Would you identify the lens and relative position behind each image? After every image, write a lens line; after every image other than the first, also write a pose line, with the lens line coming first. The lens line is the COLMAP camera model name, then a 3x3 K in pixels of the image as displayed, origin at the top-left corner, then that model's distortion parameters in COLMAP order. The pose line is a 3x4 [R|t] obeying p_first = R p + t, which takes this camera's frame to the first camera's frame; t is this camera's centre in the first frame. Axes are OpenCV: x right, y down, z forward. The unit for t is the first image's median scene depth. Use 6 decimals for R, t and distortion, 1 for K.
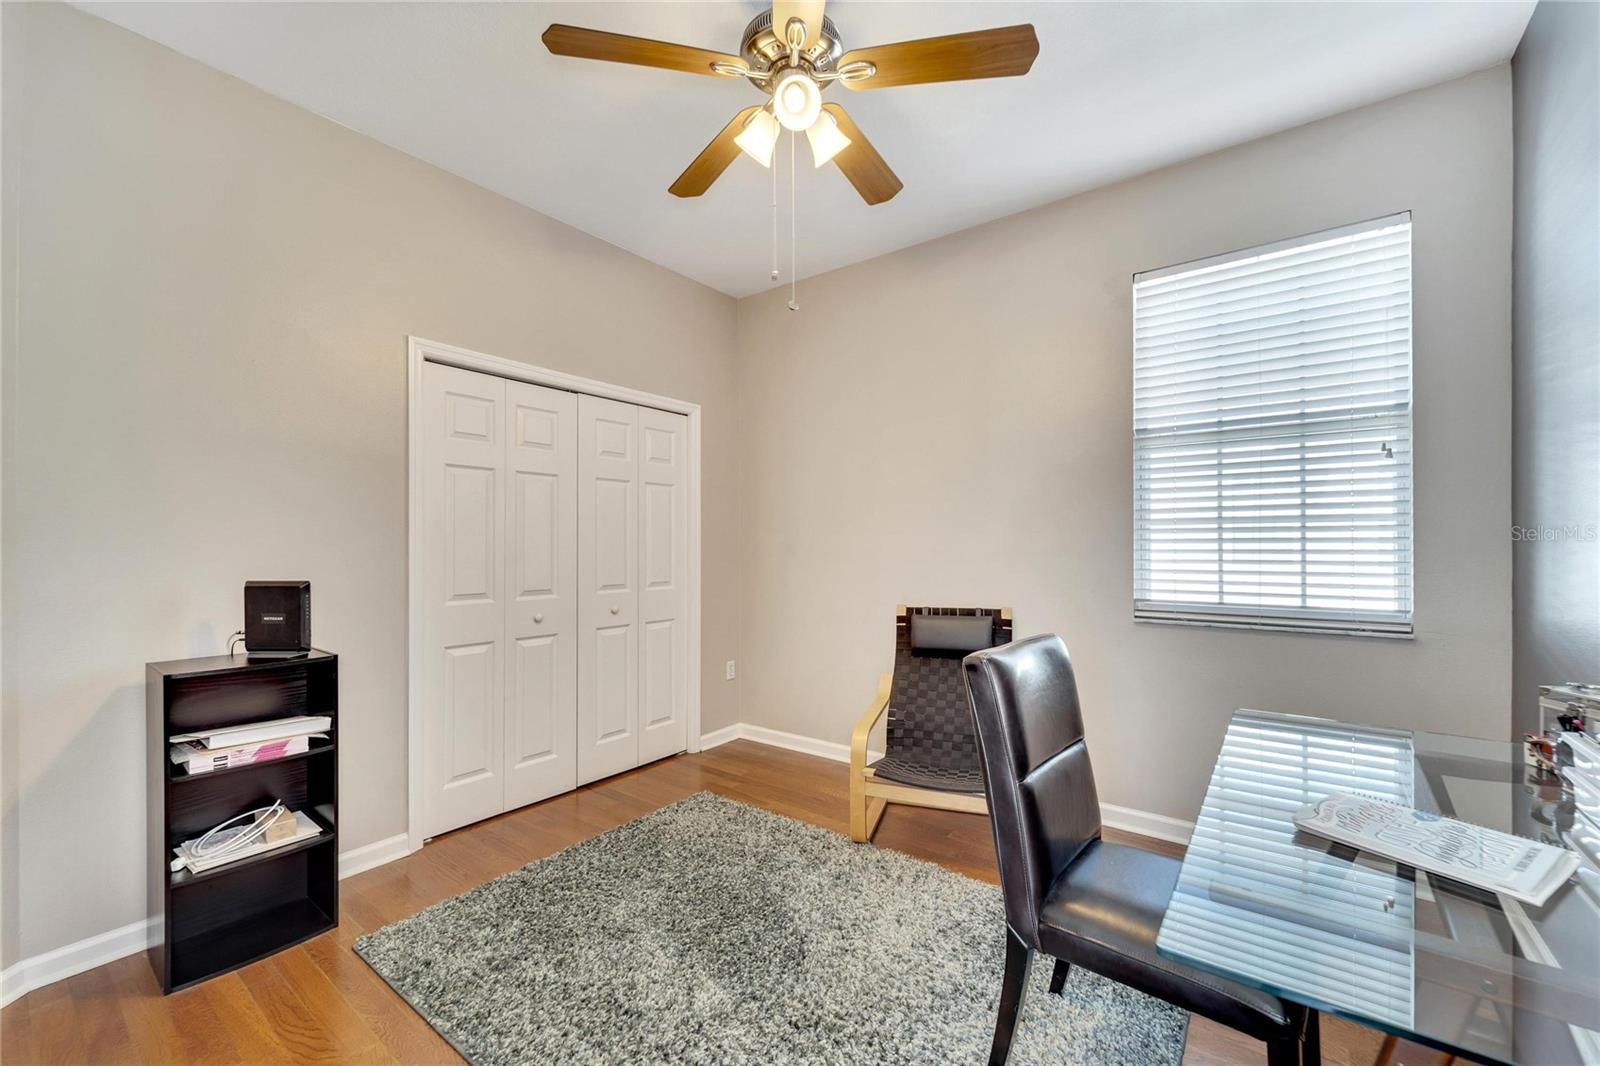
lens RADIAL K [[649.5, 0, 799.7], [0, 649.5, 547.4], [0, 0, 1]] dist [-0.000400, -0.000086]
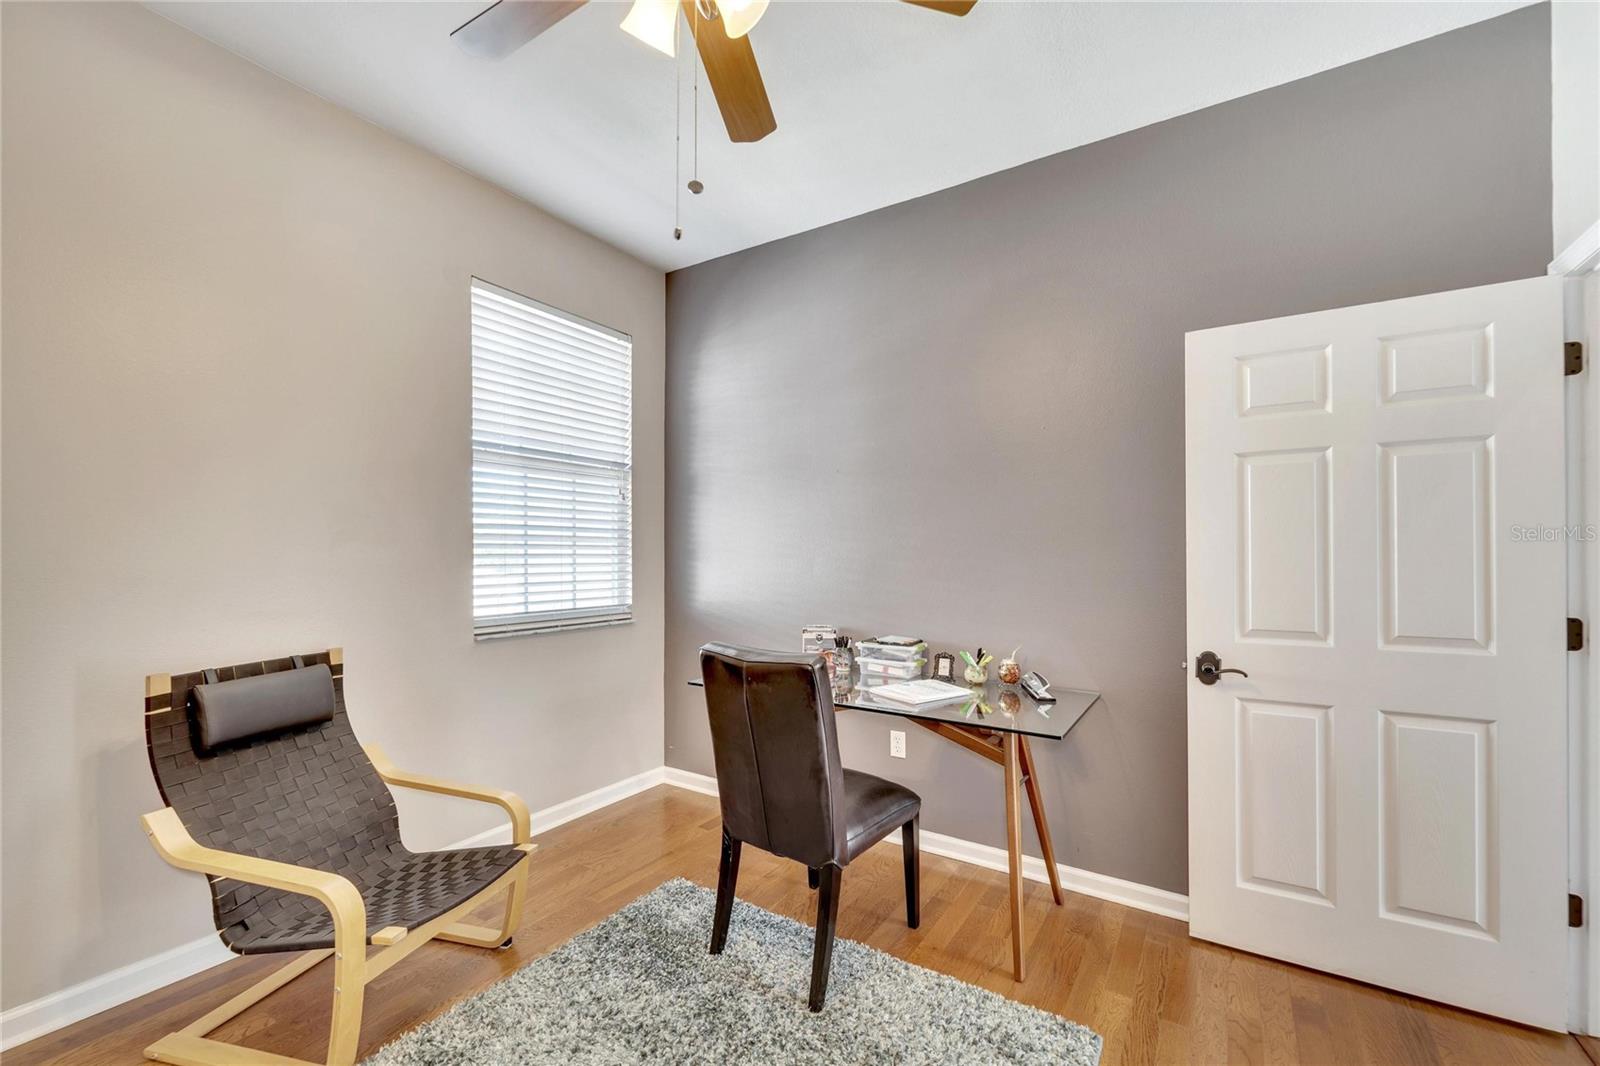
lens RADIAL K [[649.5, 0, 799.7], [0, 649.5, 547.4], [0, 0, 1]] dist [-0.000400, -0.000086]
pose [[-0.071735, 0.015002, 0.997311, -0.478237], [0.001048, 0.999887, -0.014965, -0.007213], [-0.997423, -0.000028, -0.071742, 0.603133]]
